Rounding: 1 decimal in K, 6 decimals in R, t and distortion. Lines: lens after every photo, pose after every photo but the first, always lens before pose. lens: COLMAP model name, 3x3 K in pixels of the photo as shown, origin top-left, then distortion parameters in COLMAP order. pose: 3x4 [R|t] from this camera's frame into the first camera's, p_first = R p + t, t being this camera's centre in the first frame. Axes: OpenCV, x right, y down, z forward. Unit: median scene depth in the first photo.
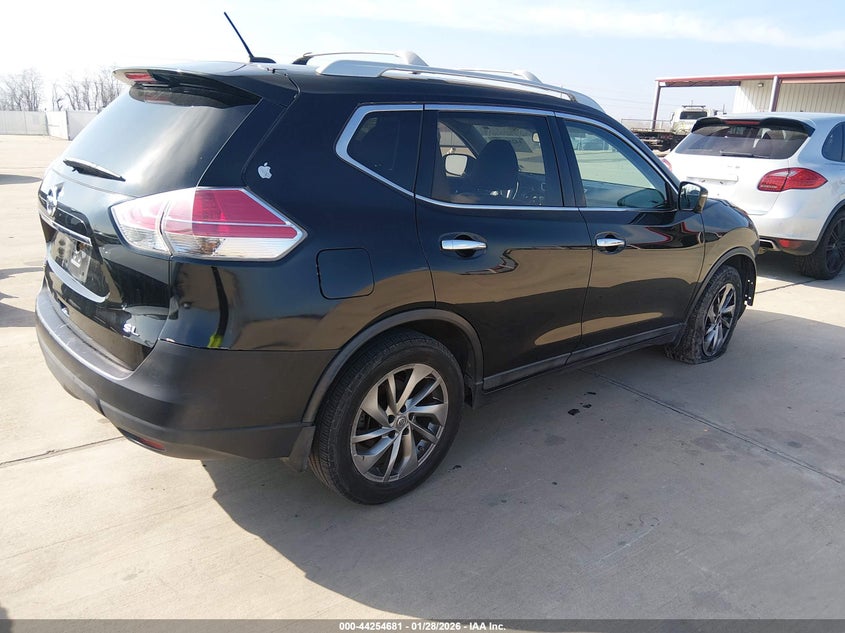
lens RADIAL K [[599.9, 0, 422.5], [0, 599.9, 316.5], [0, 0, 1]] dist [-0.002898, -0.001693]
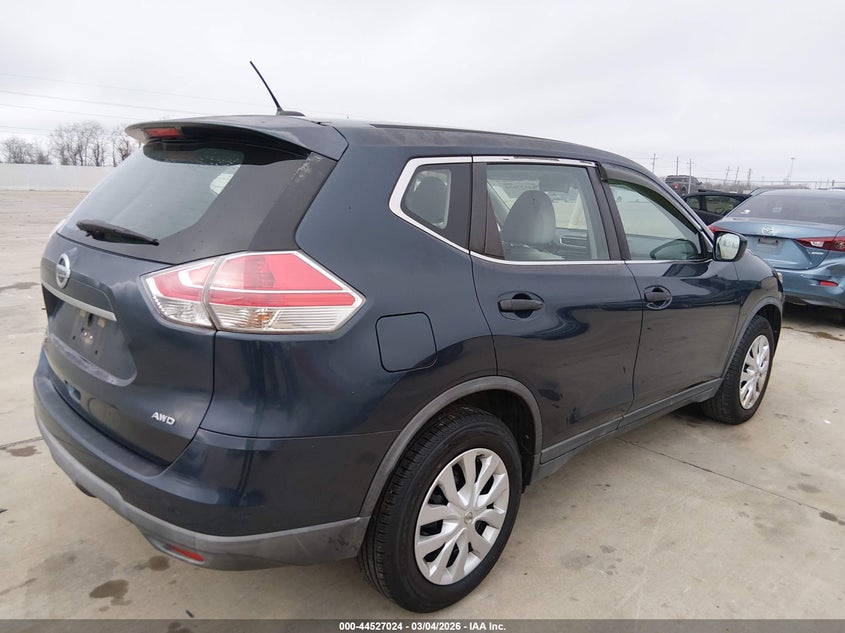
lens RADIAL K [[599.9, 0, 422.5], [0, 599.9, 316.5], [0, 0, 1]] dist [-0.002898, -0.001693]
pose [[0.998488, -0.029506, 0.046380, -0.137390], [0.033516, 0.995538, -0.088205, -0.031262], [-0.043571, 0.089626, 0.995022, 0.116215]]
